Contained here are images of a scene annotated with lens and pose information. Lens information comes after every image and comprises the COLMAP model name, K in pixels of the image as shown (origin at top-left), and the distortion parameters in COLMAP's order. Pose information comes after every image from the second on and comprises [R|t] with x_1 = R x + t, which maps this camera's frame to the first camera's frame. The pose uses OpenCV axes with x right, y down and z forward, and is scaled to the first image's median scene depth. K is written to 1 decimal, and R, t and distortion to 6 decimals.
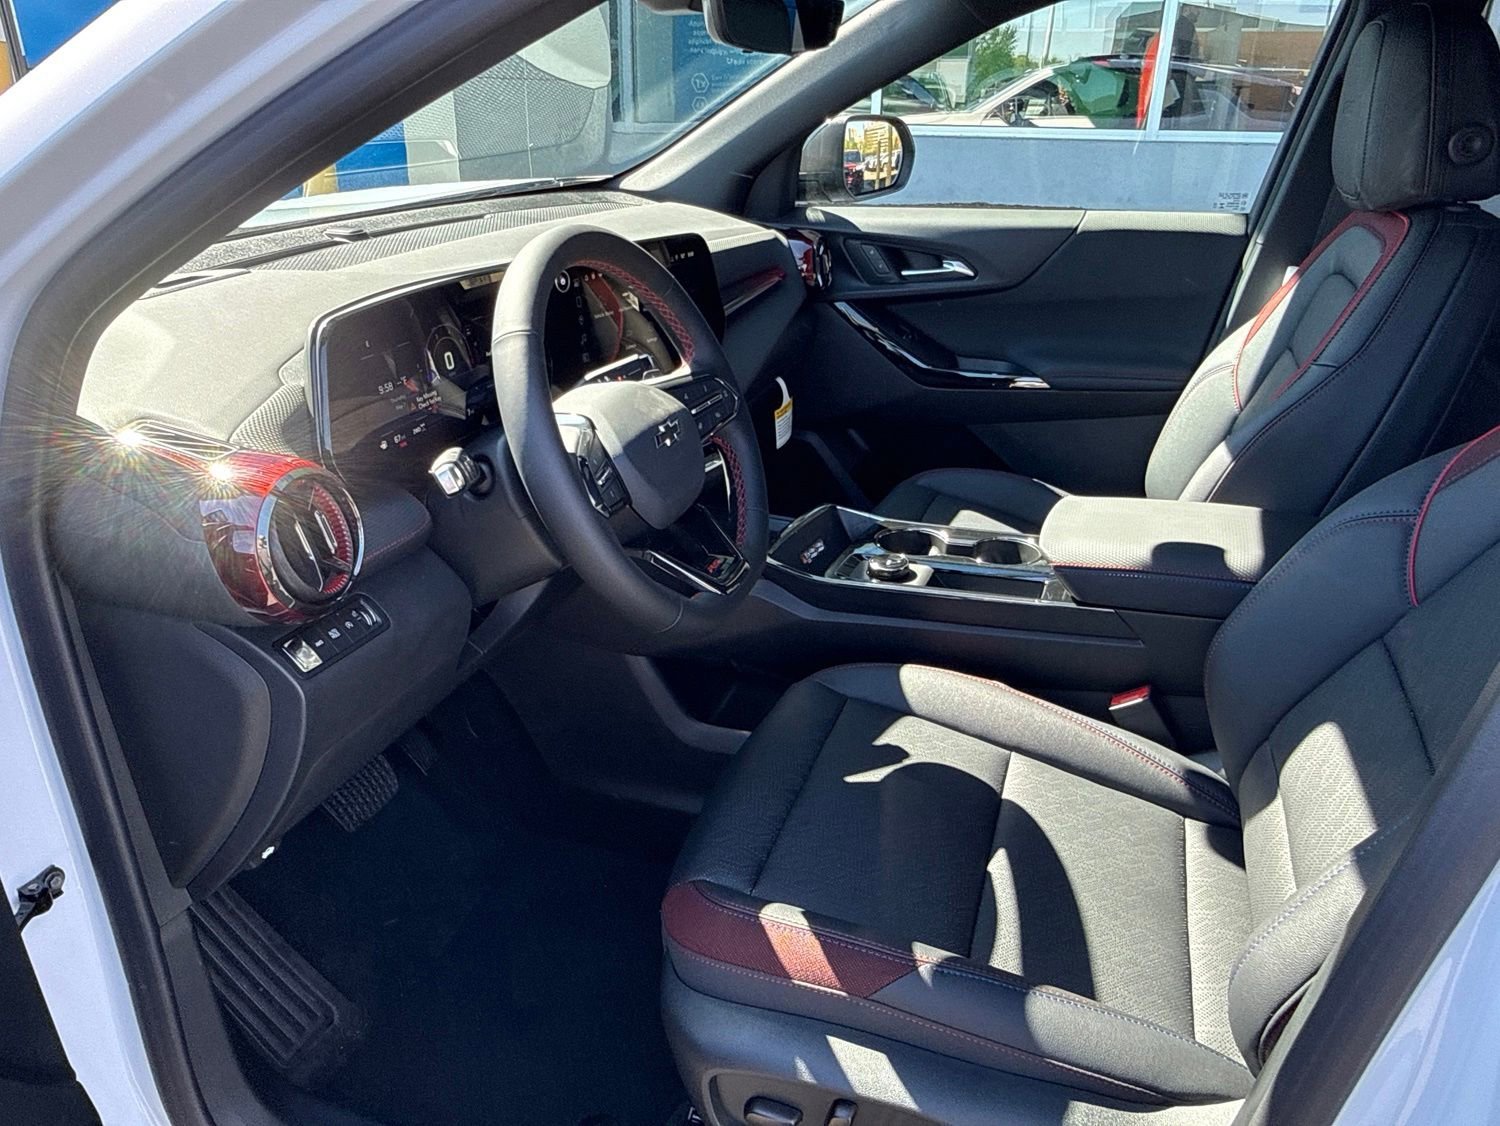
lens RADIAL K [[1095.0, 0, 745.3], [0, 1095.0, 559.1], [0, 0, 1]] dist [0.003664, 0.003980]
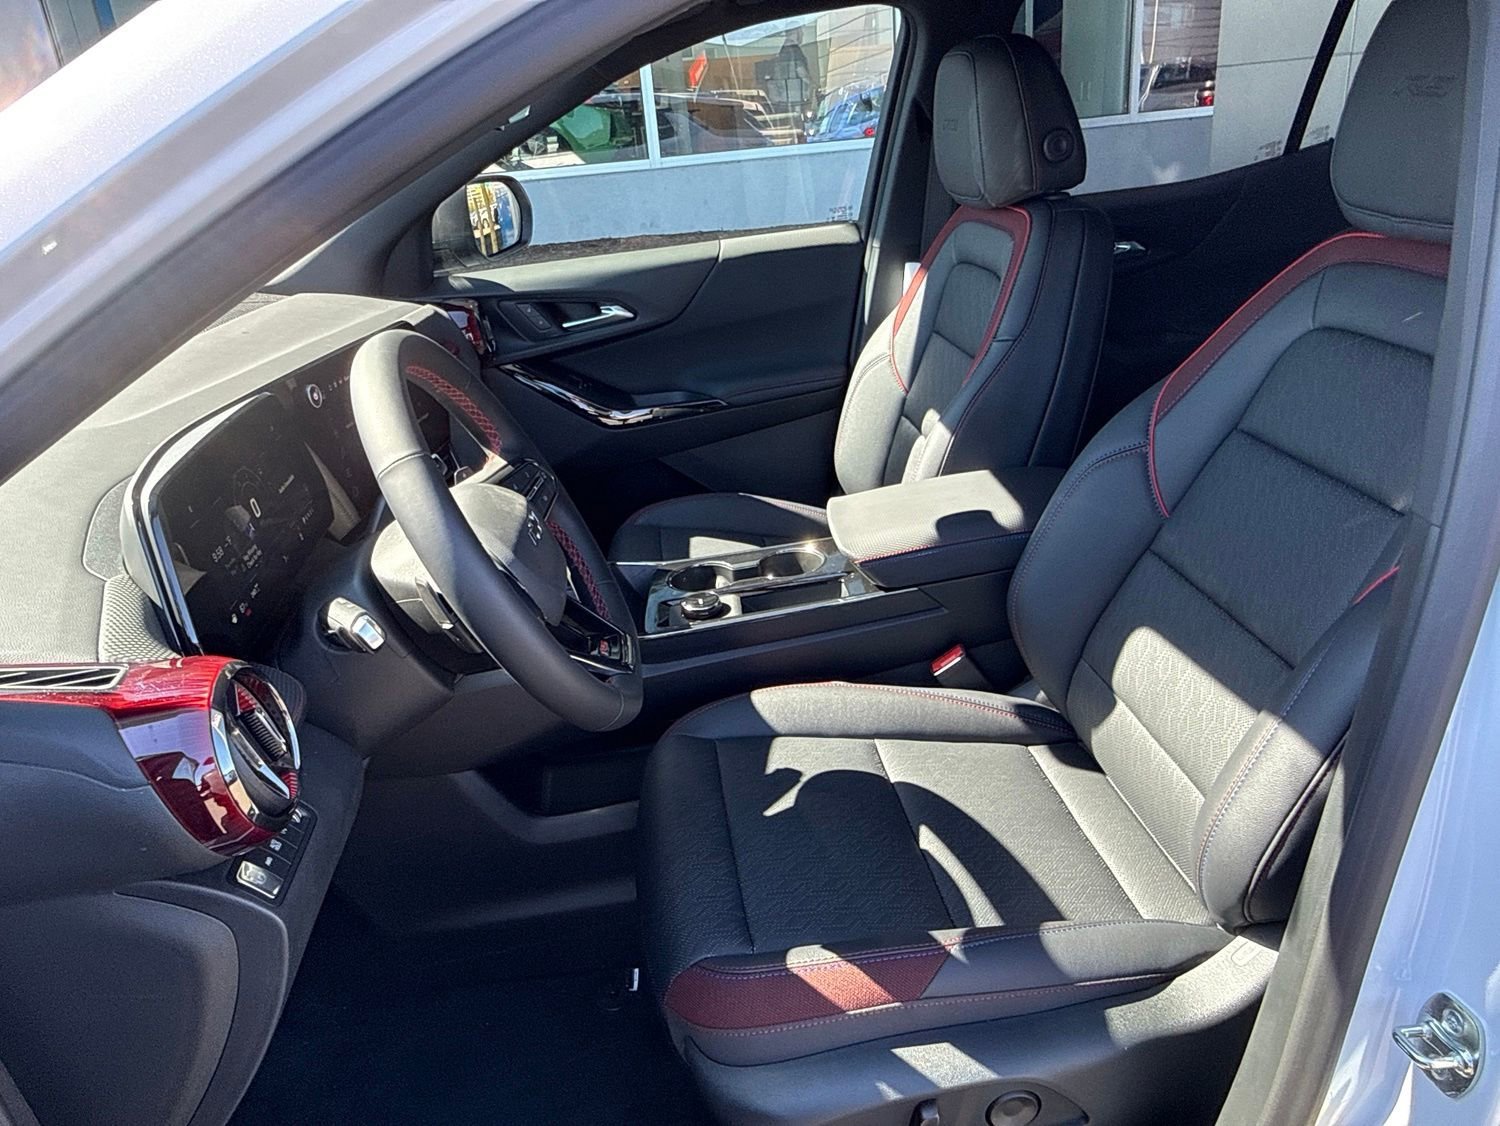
lens RADIAL K [[1095.0, 0, 745.3], [0, 1095.0, 559.1], [0, 0, 1]] dist [0.003664, 0.003980]
pose [[0.888102, -0.250377, 0.385468, -0.231697], [0.262821, 0.964615, 0.021027, -0.048885], [-0.377093, 0.082635, 0.922482, 0.041960]]
